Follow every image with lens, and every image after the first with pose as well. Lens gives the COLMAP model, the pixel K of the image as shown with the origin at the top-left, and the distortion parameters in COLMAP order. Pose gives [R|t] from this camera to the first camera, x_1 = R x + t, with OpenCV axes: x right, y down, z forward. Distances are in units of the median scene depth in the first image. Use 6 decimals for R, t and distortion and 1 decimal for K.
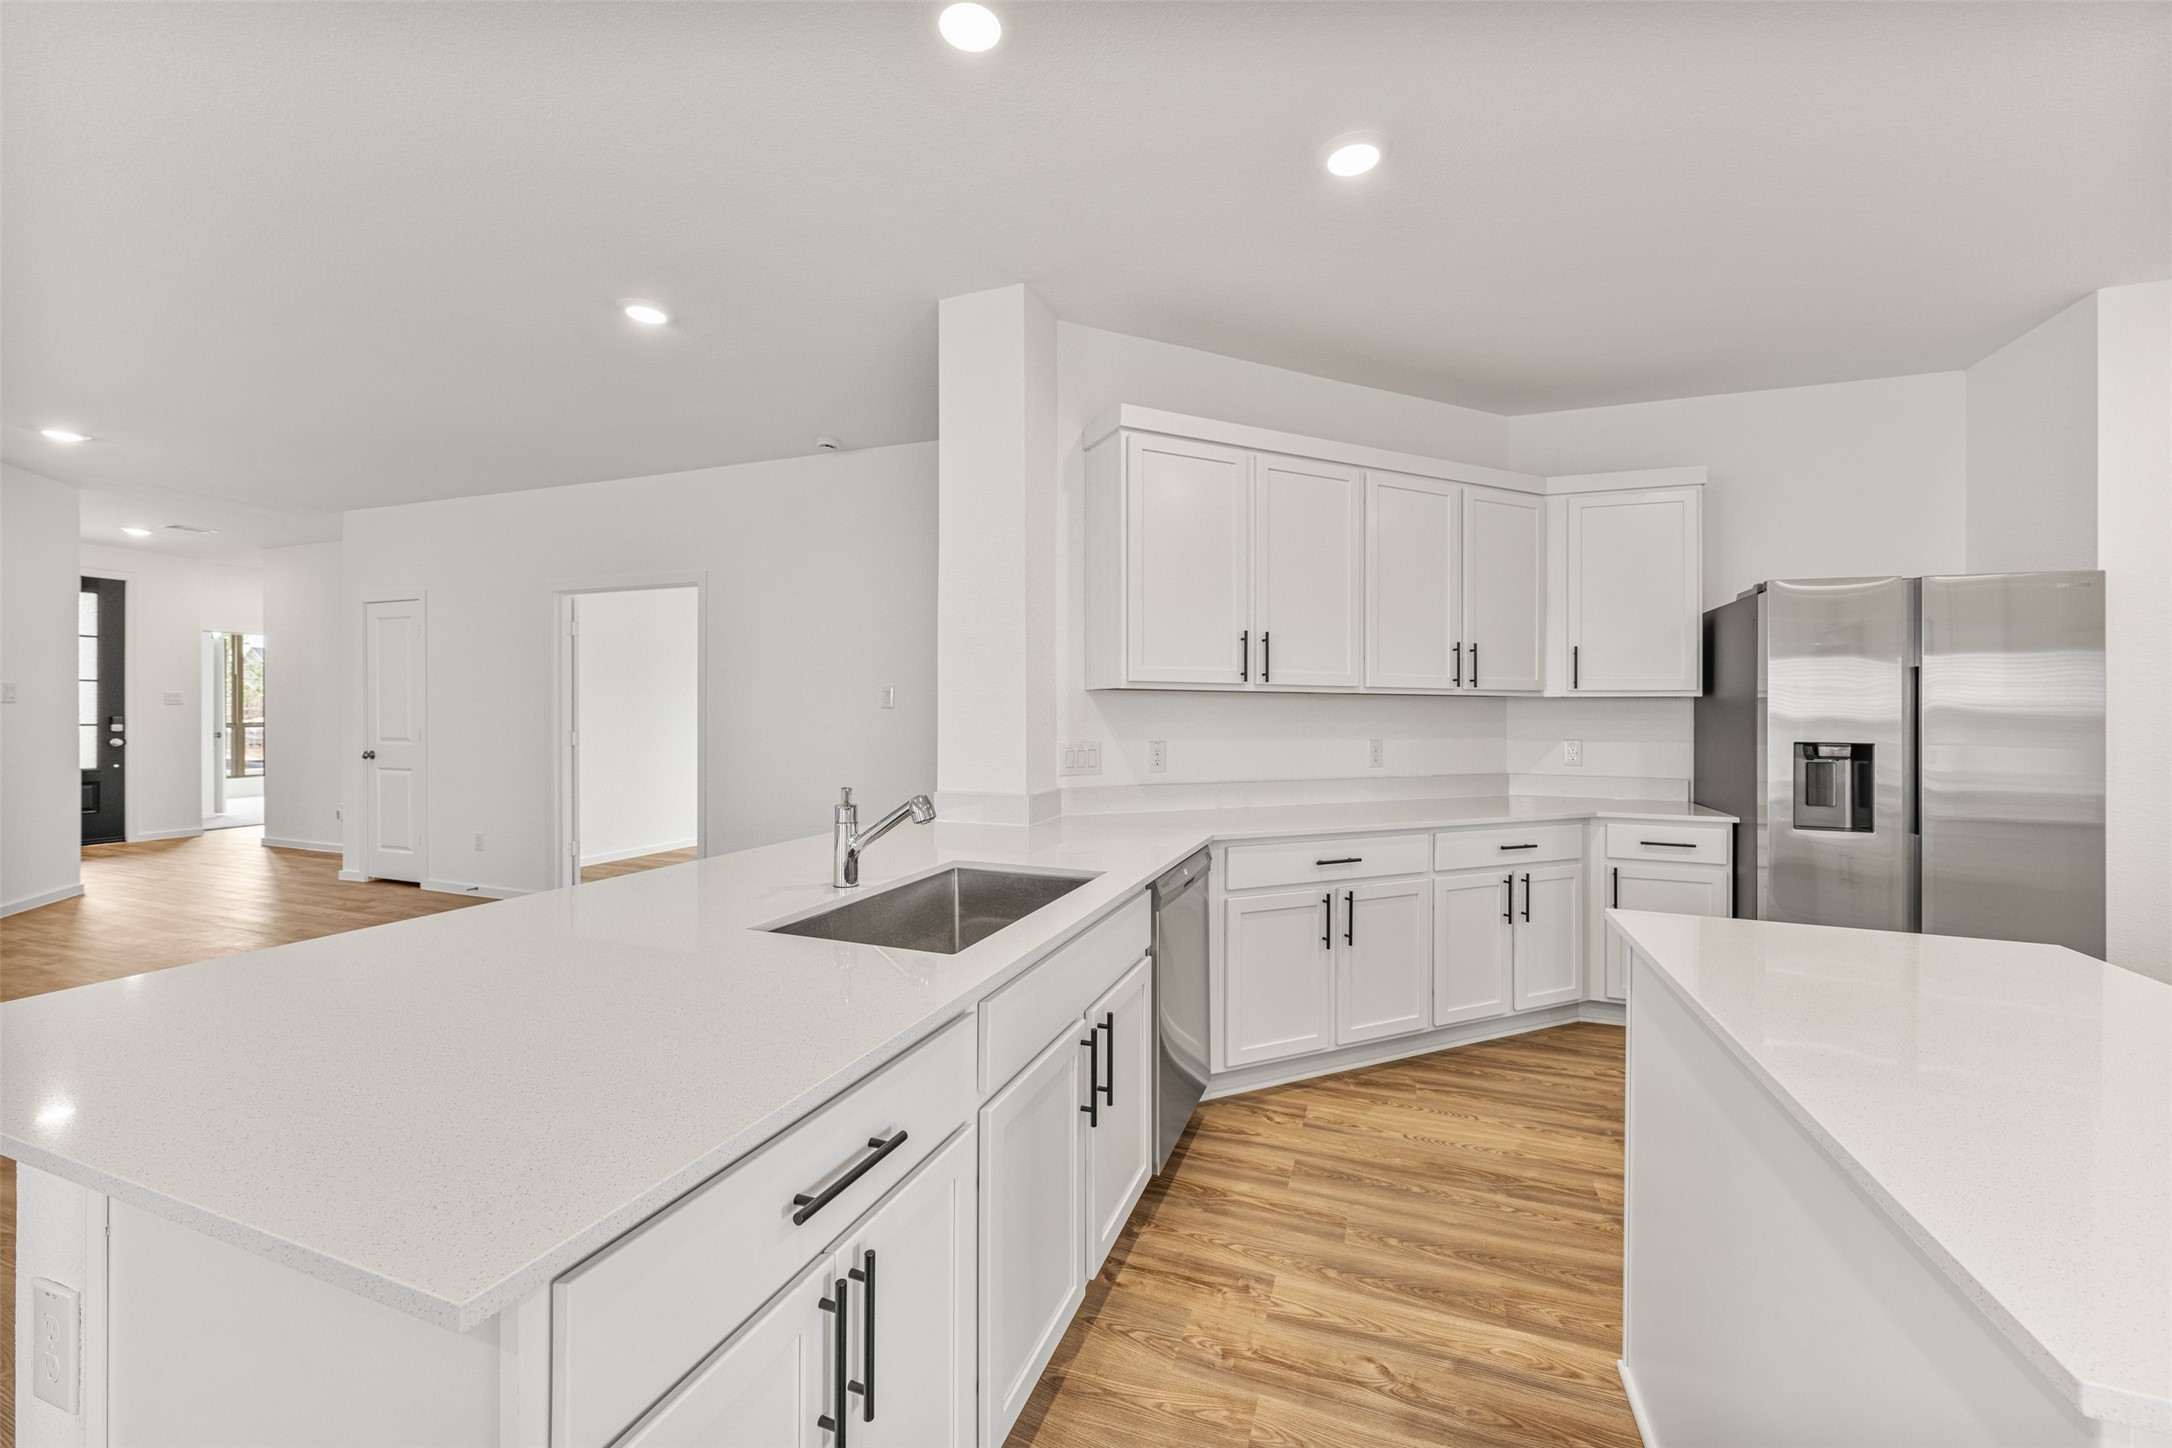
lens RADIAL K [[844.7, 0, 1089.9], [0, 844.7, 706.2], [0, 0, 1]] dist [-0.007058, 0.002013]
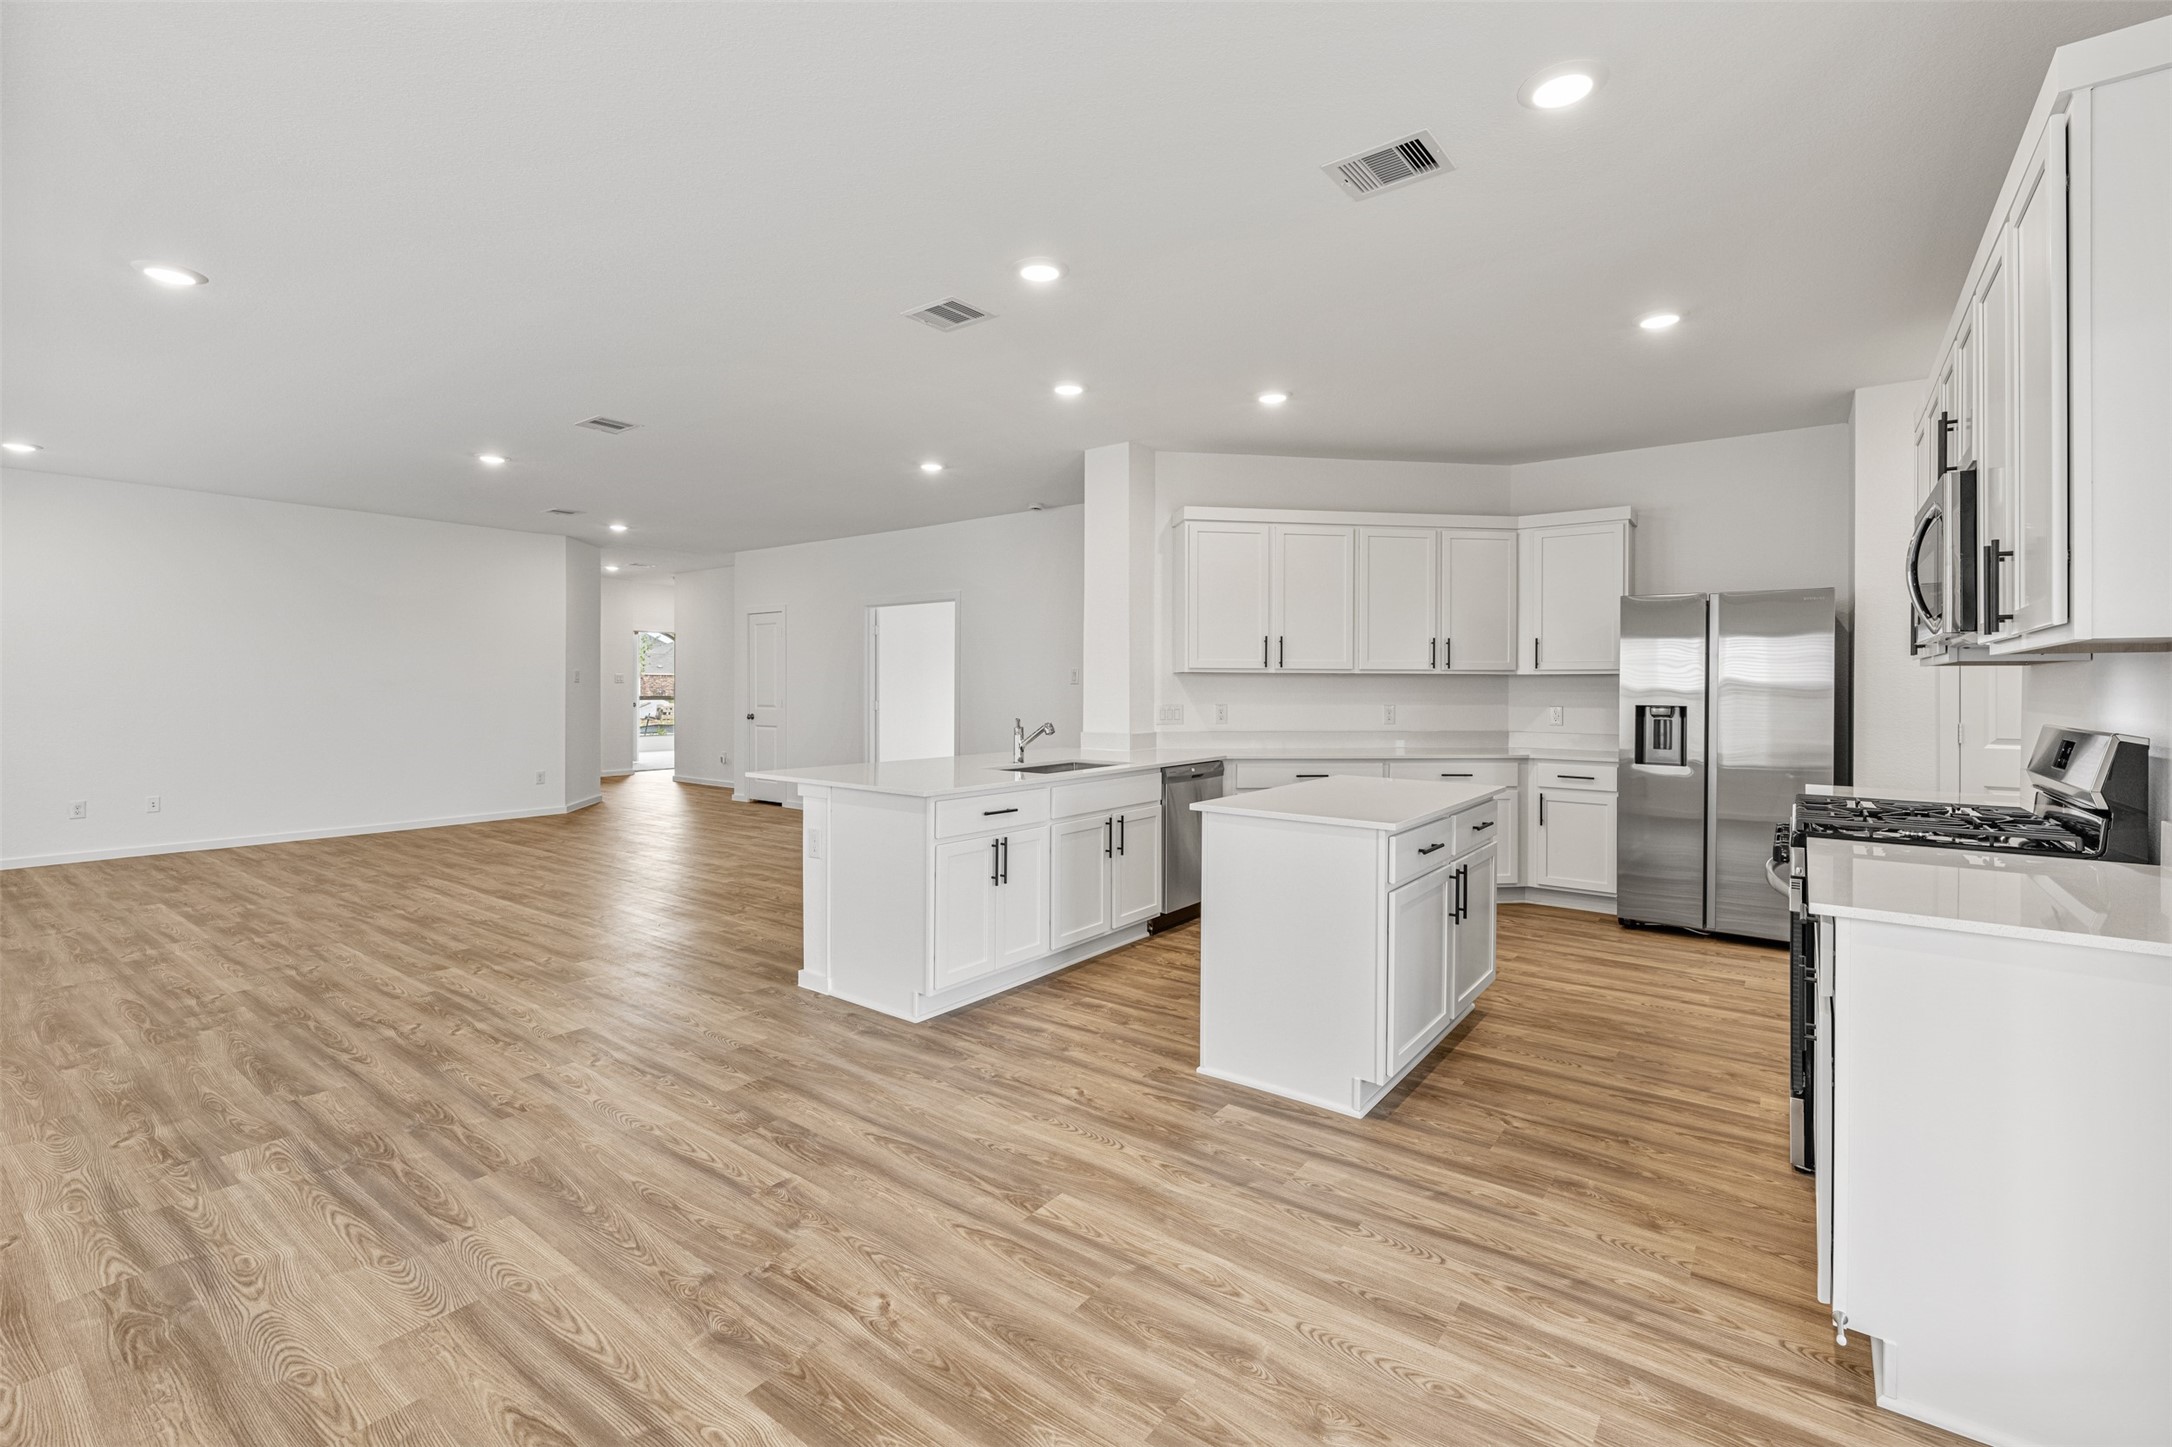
lens RADIAL K [[946.9, 0, 1081.6], [0, 946.9, 680.6], [0, 0, 1]] dist [-0.001953, 0.000383]
pose [[0.956408, -0.003857, -0.292008, 0.349672], [0.003607, 0.999993, -0.001396, -0.001996], [0.292011, 0.000282, 0.956415, -0.790129]]
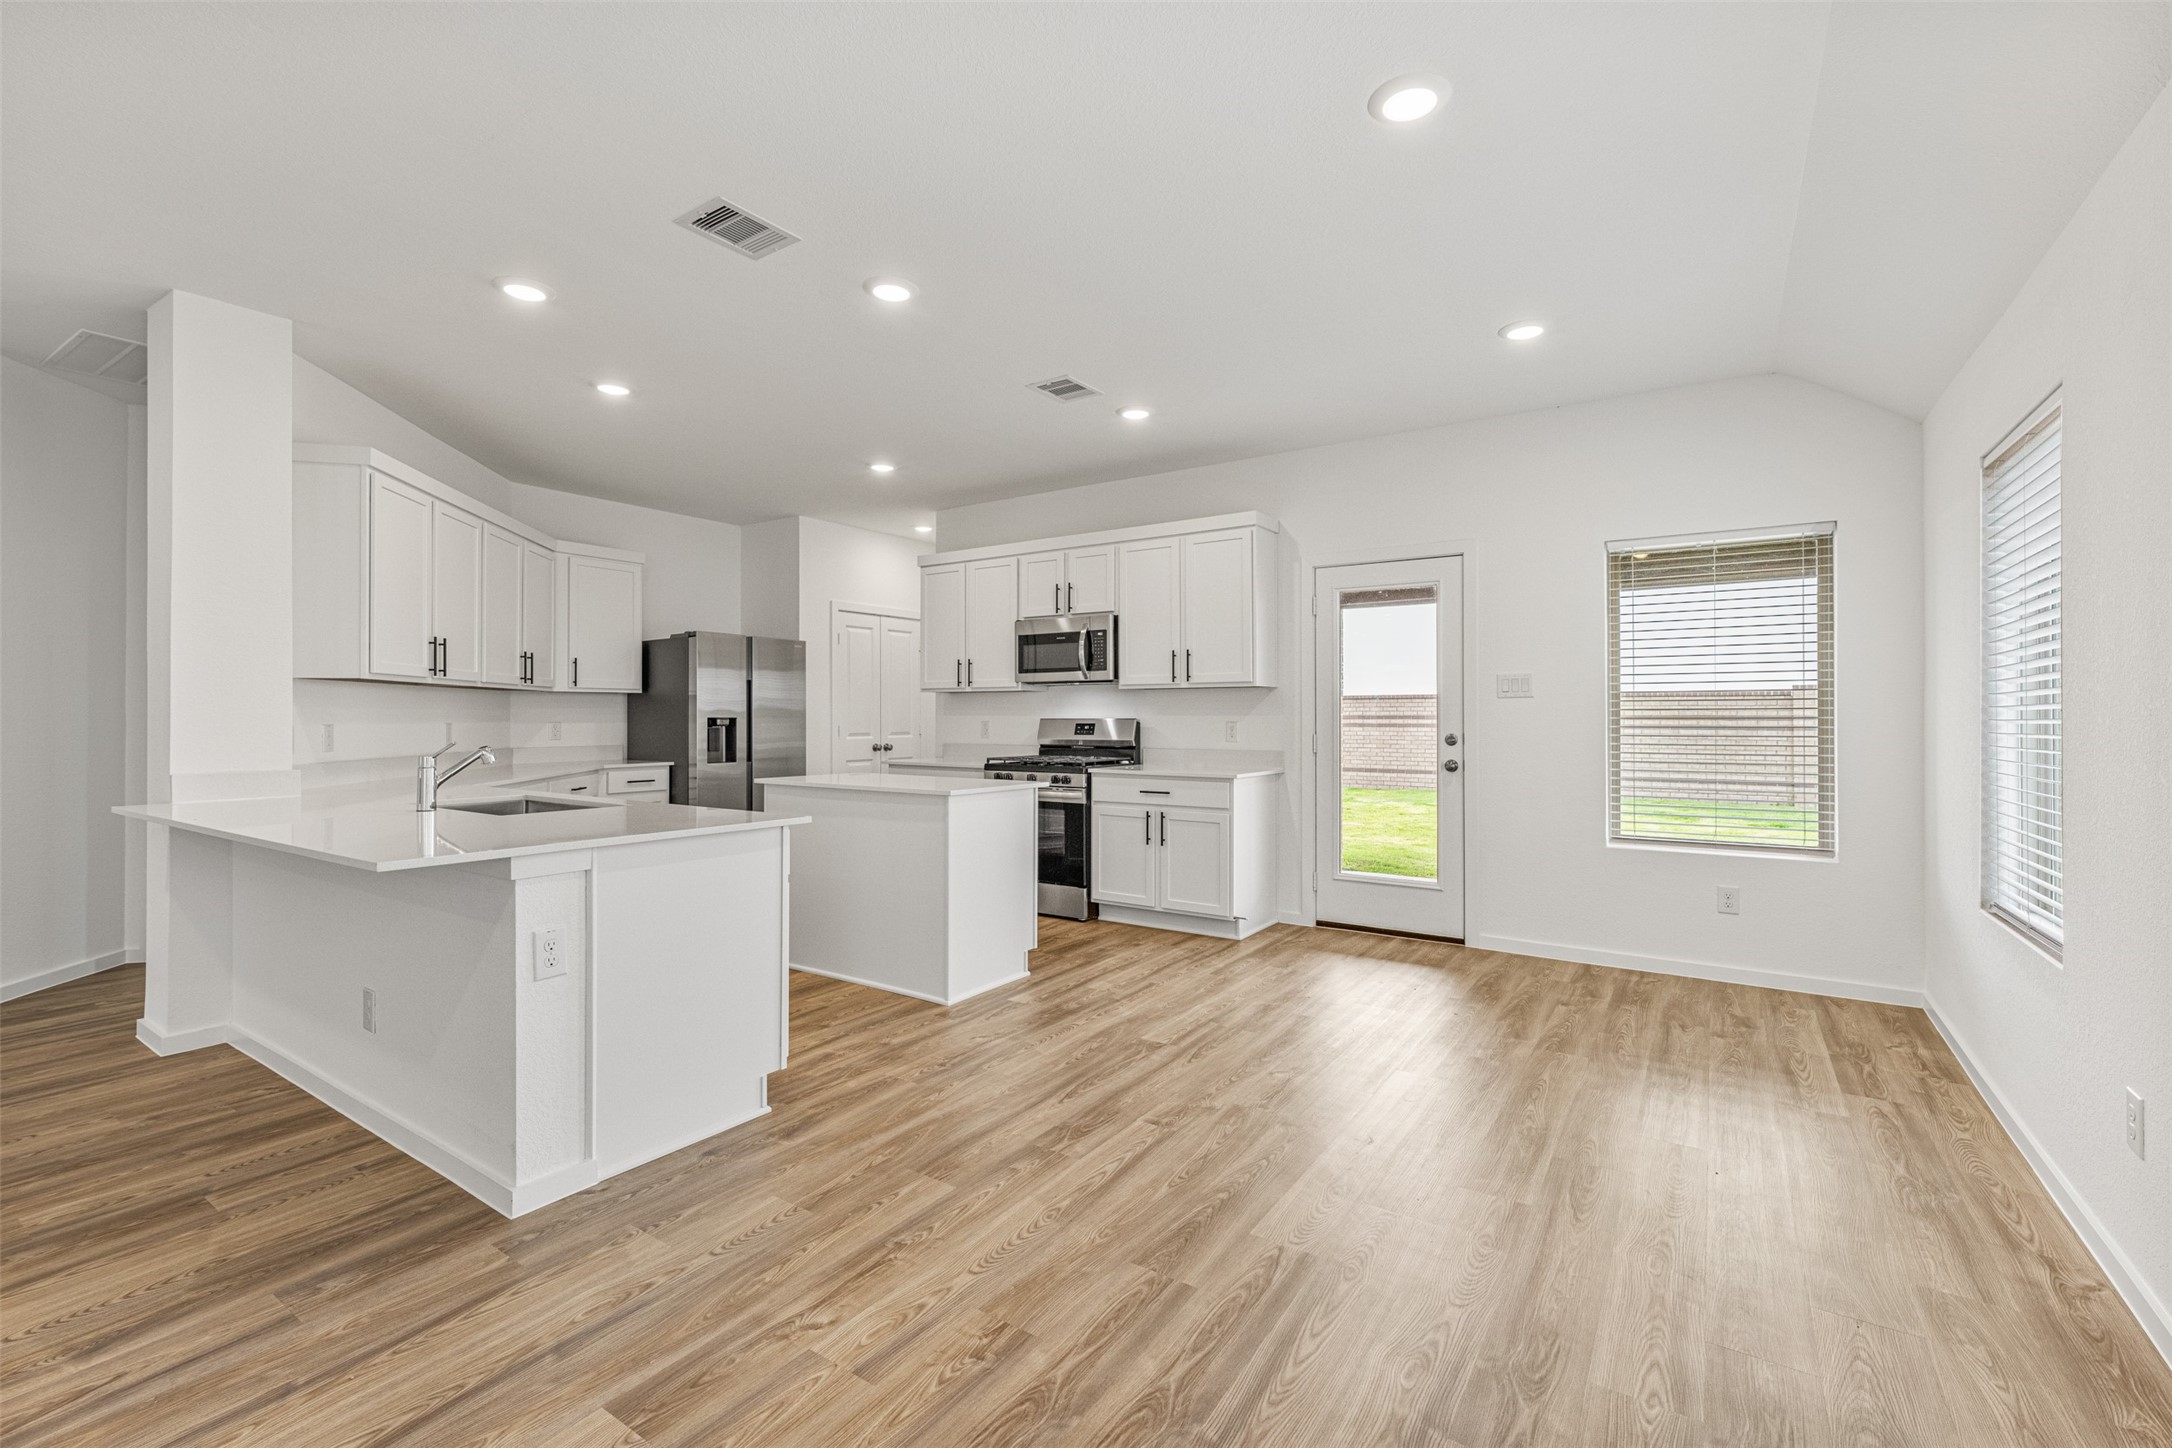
lens RADIAL K [[940.9, 0, 1085.0], [0, 940.9, 716.3], [0, 0, 1]] dist [-0.000254, 0.000788]
pose [[0.239693, -0.008744, 0.970809, -0.911555], [-0.002930, 0.999948, 0.009730, 0.014498], [-0.970844, -0.005176, 0.239655, -0.299471]]
